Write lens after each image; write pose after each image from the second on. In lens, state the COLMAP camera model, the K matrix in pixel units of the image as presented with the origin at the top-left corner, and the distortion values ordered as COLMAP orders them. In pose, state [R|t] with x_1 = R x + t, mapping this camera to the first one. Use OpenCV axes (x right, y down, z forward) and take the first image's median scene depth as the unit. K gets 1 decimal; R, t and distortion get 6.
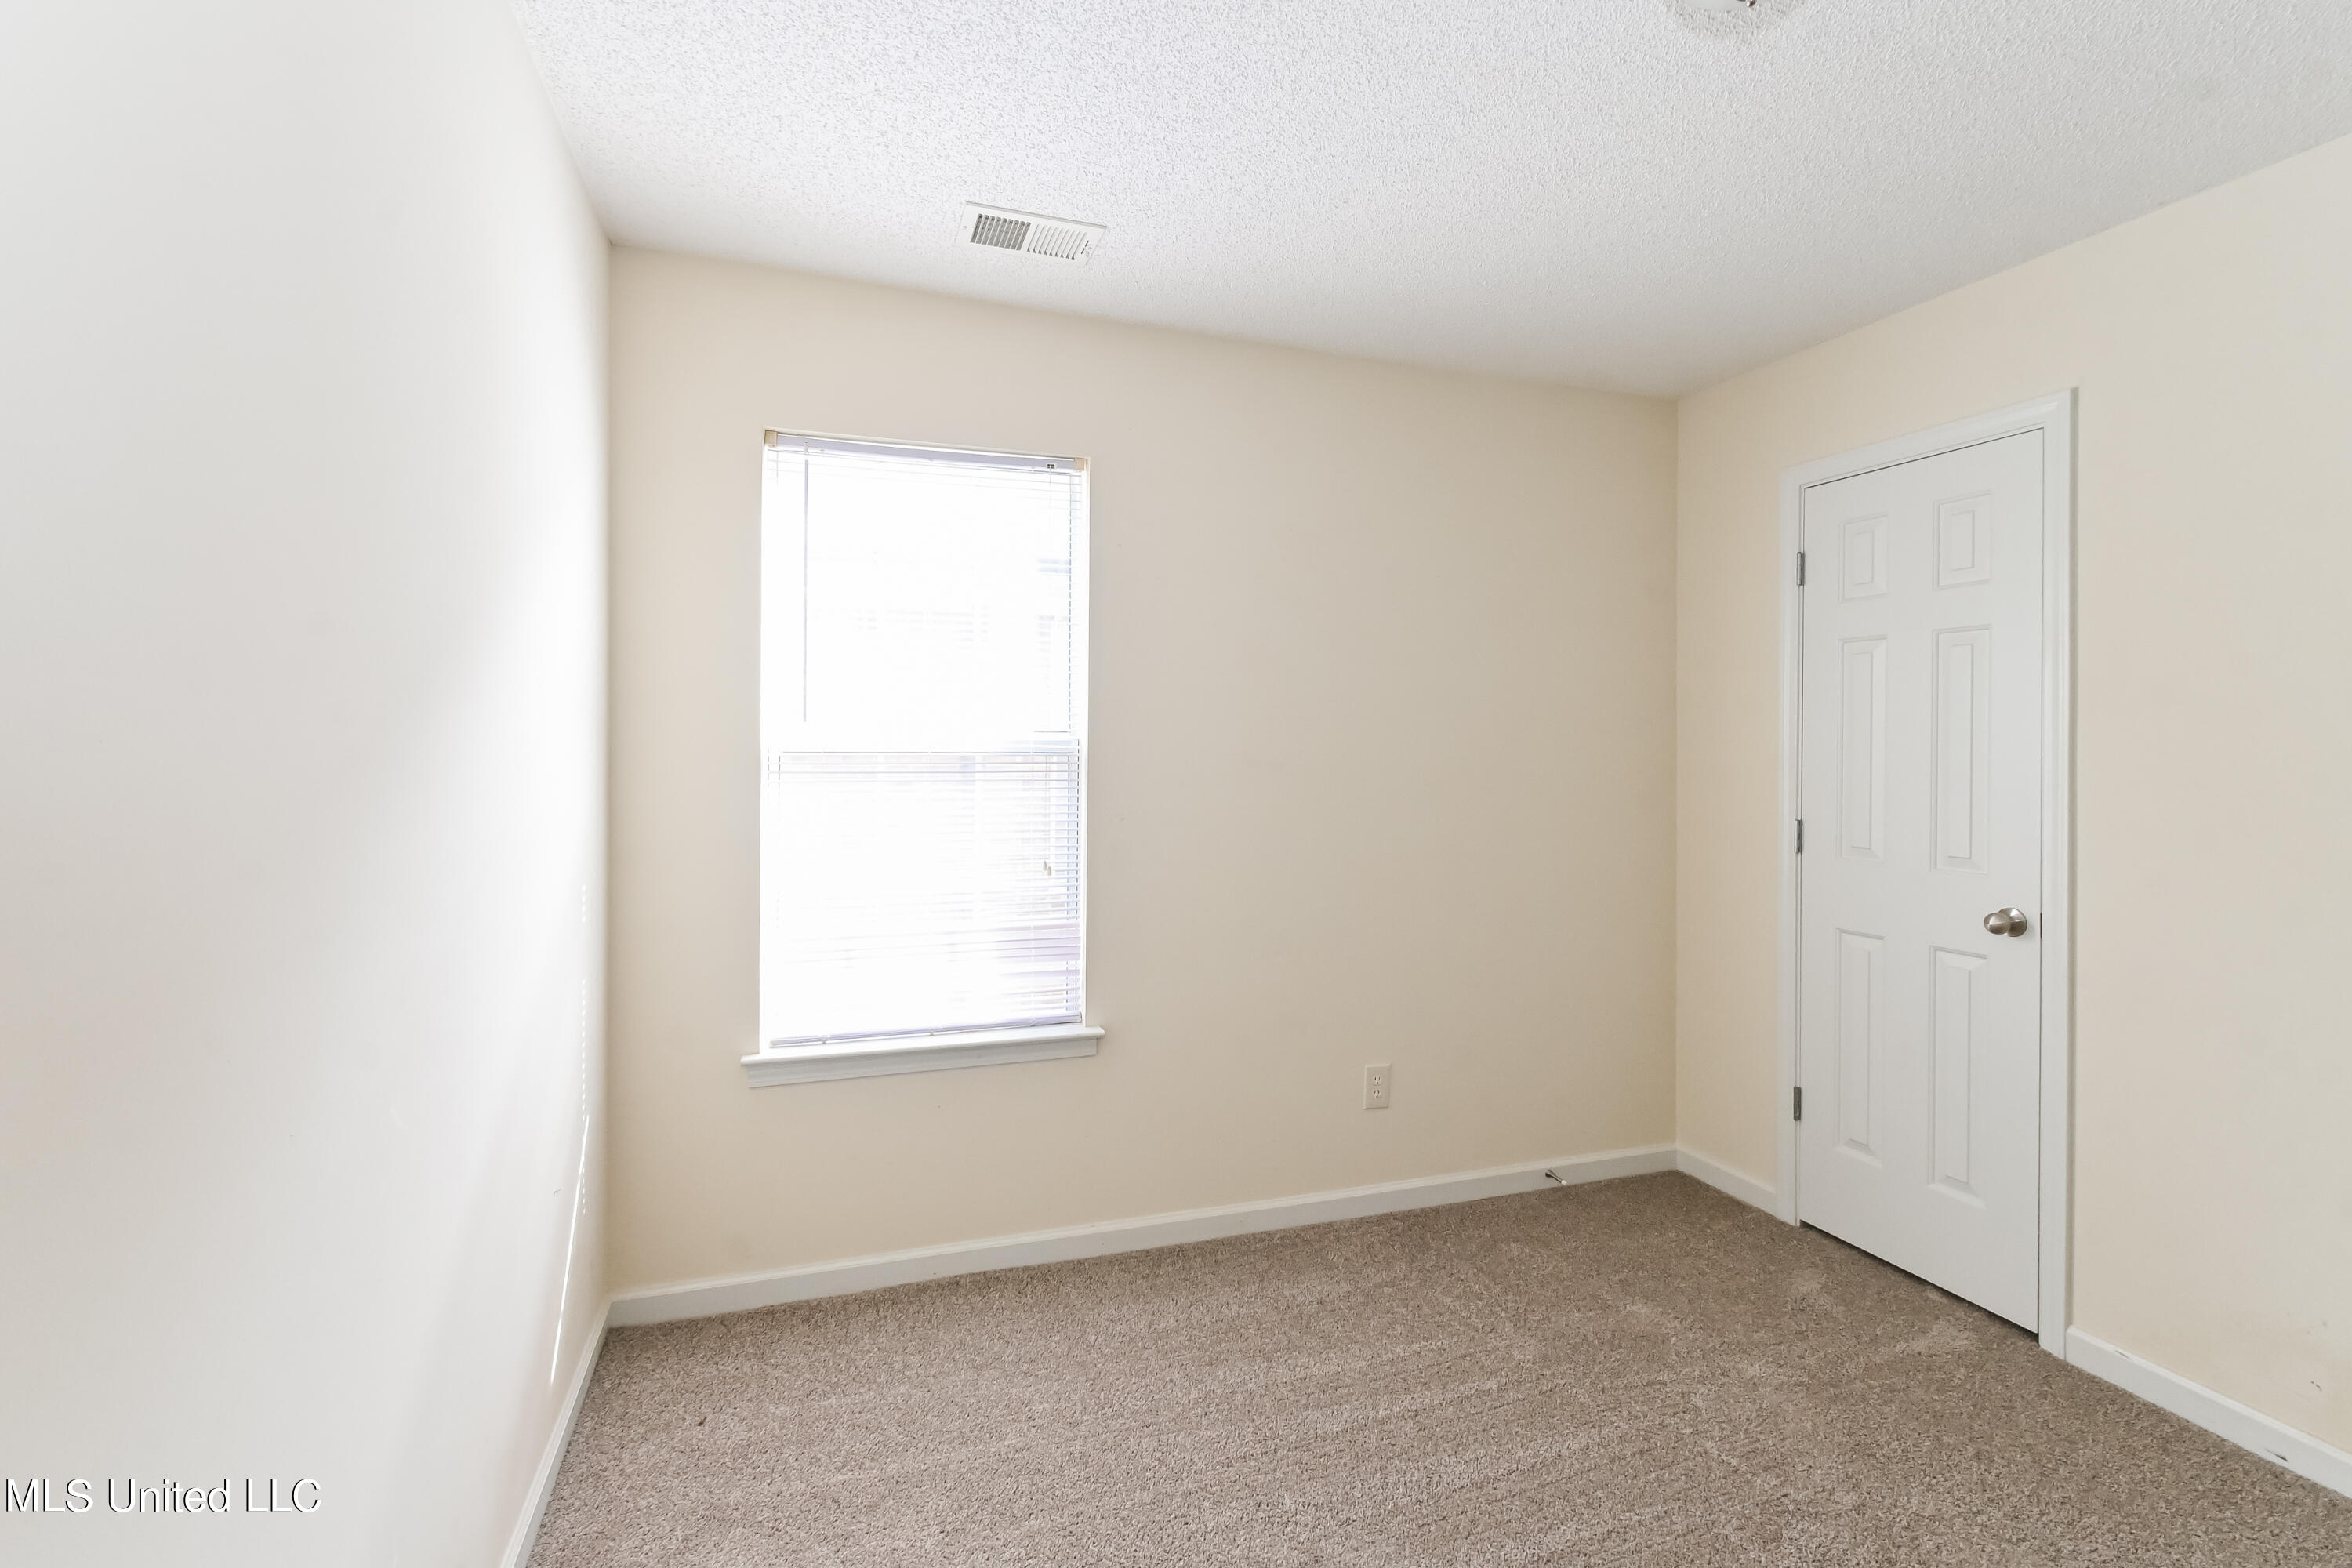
lens RADIAL K [[1051.9, 0, 1167.5], [0, 1051.9, 770.8], [0, 0, 1]] dist [0.002352, 0.000253]
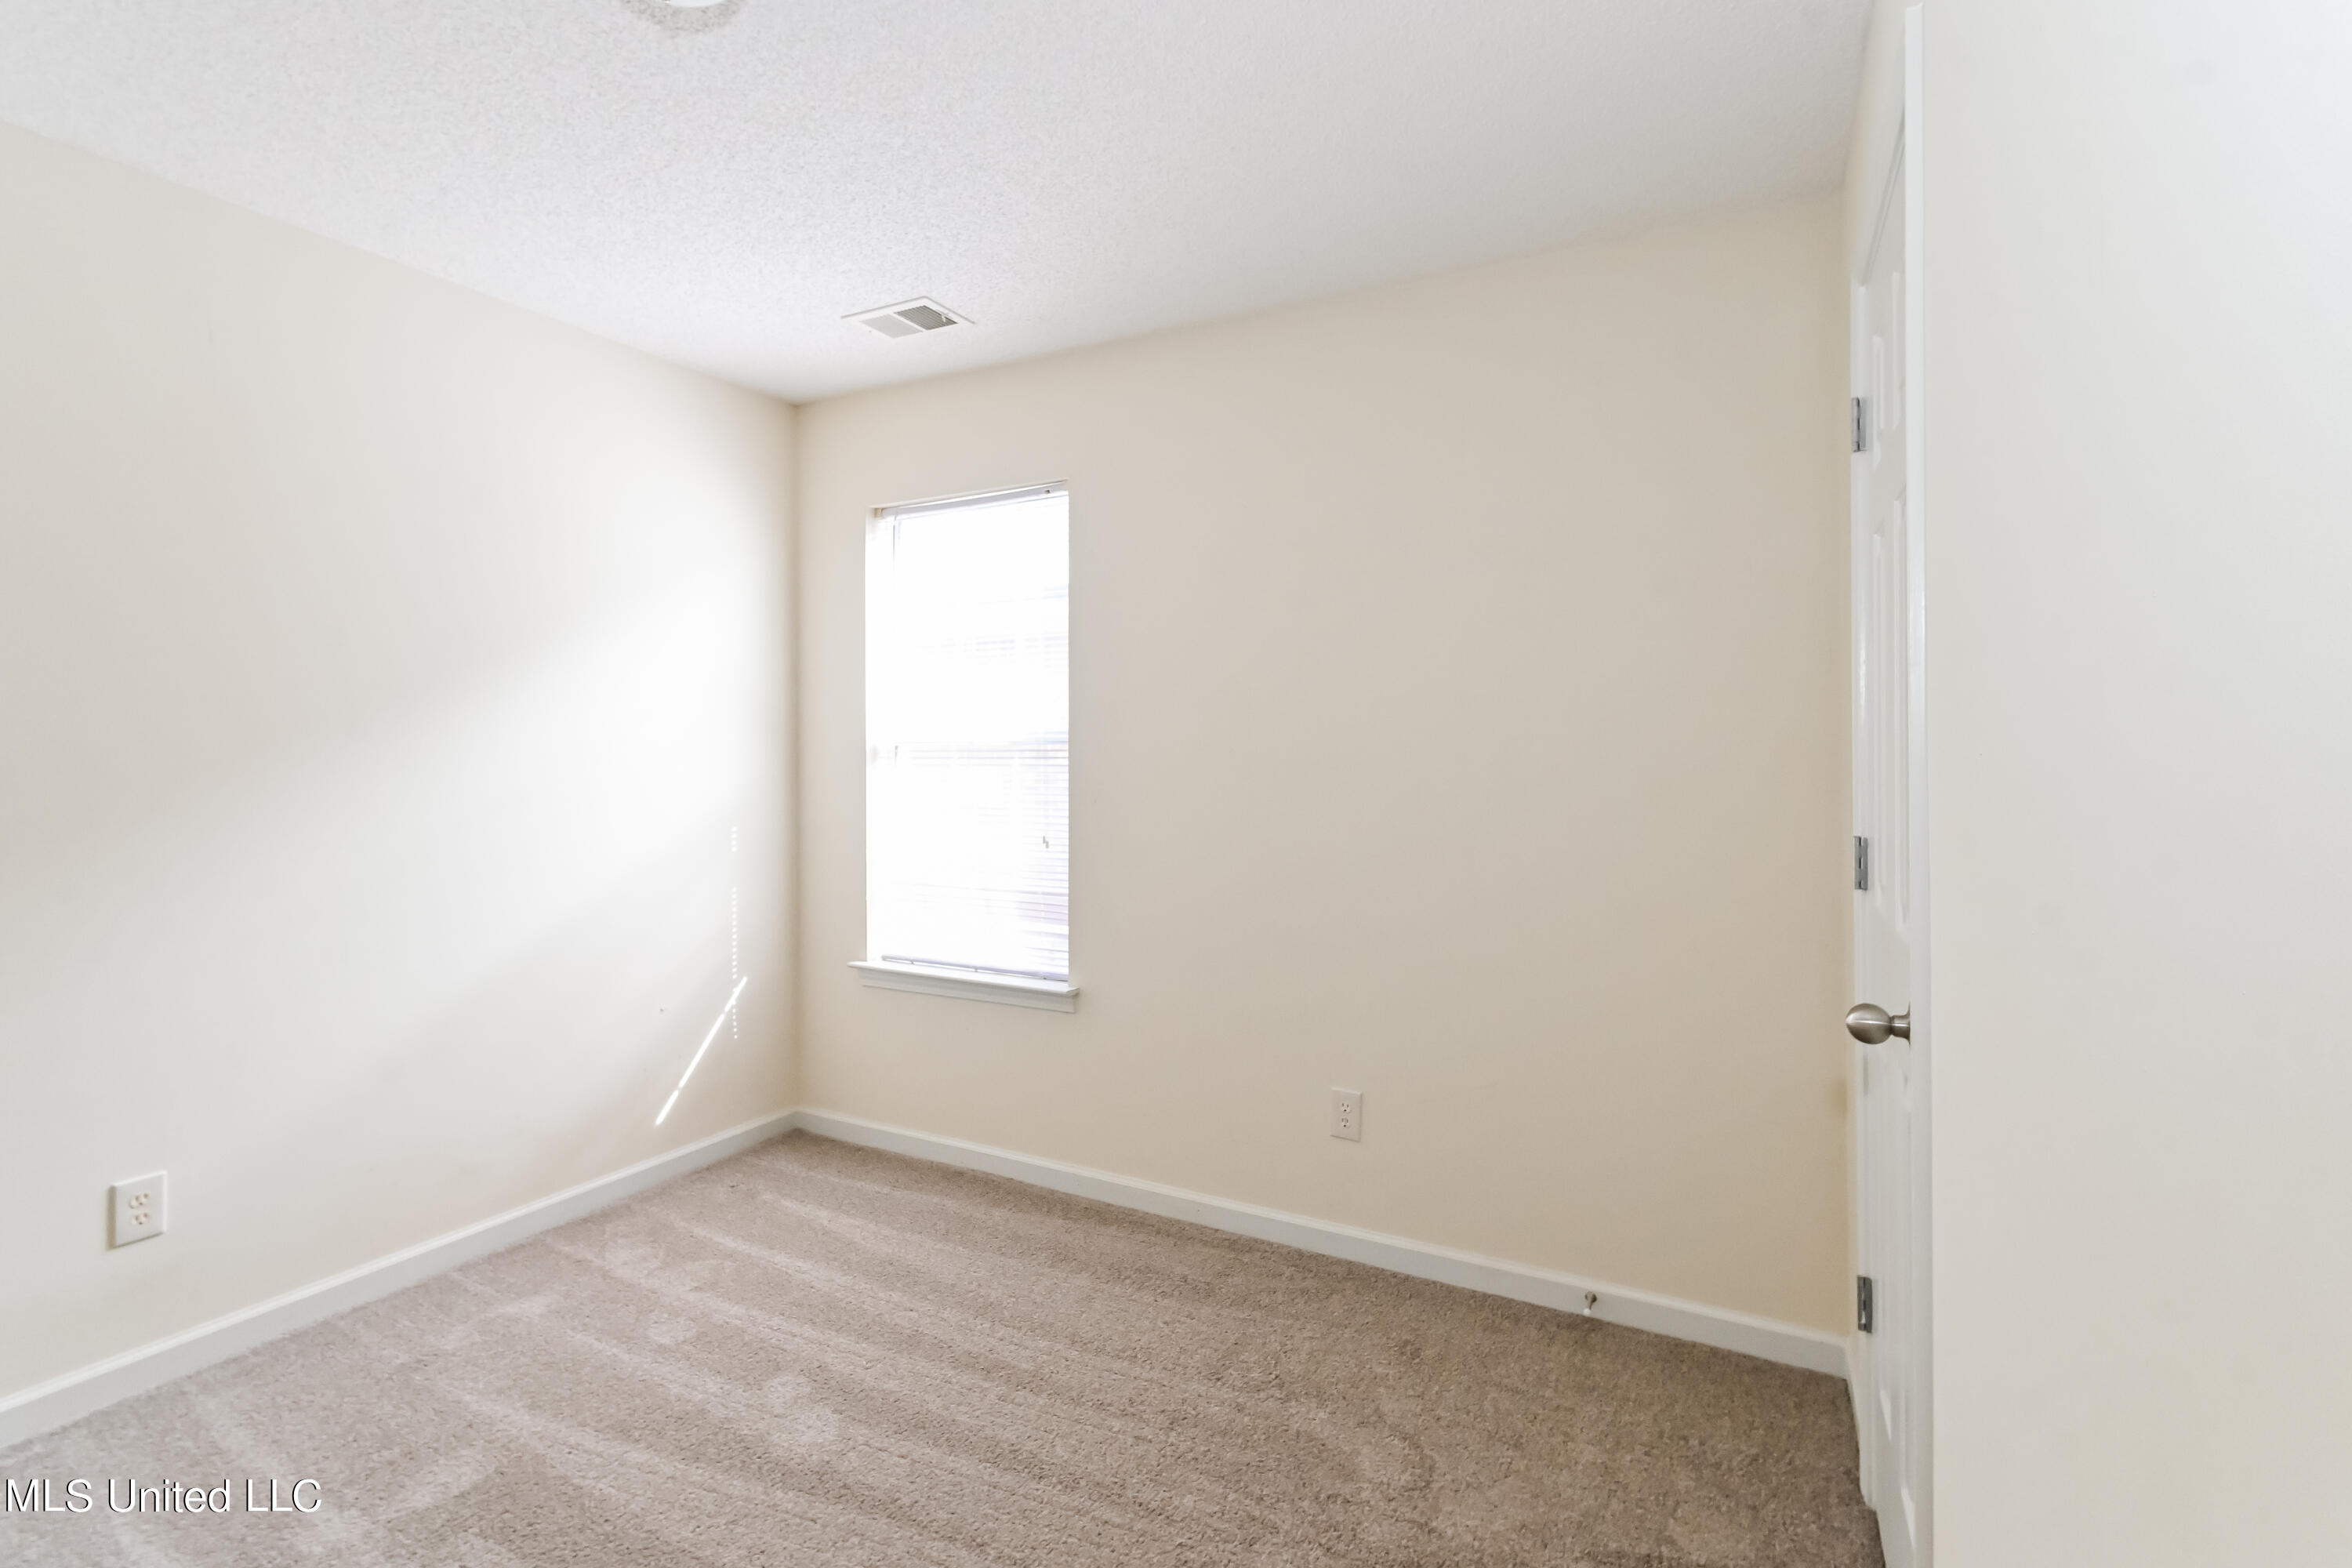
lens RADIAL K [[1051.9, 0, 1167.5], [0, 1051.9, 770.8], [0, 0, 1]] dist [0.002352, 0.000253]
pose [[0.691479, 0.007150, -0.722361, 0.808960], [-0.011702, 0.999931, -0.001304, 0.014784], [0.722302, 0.009354, 0.691515, 0.303771]]
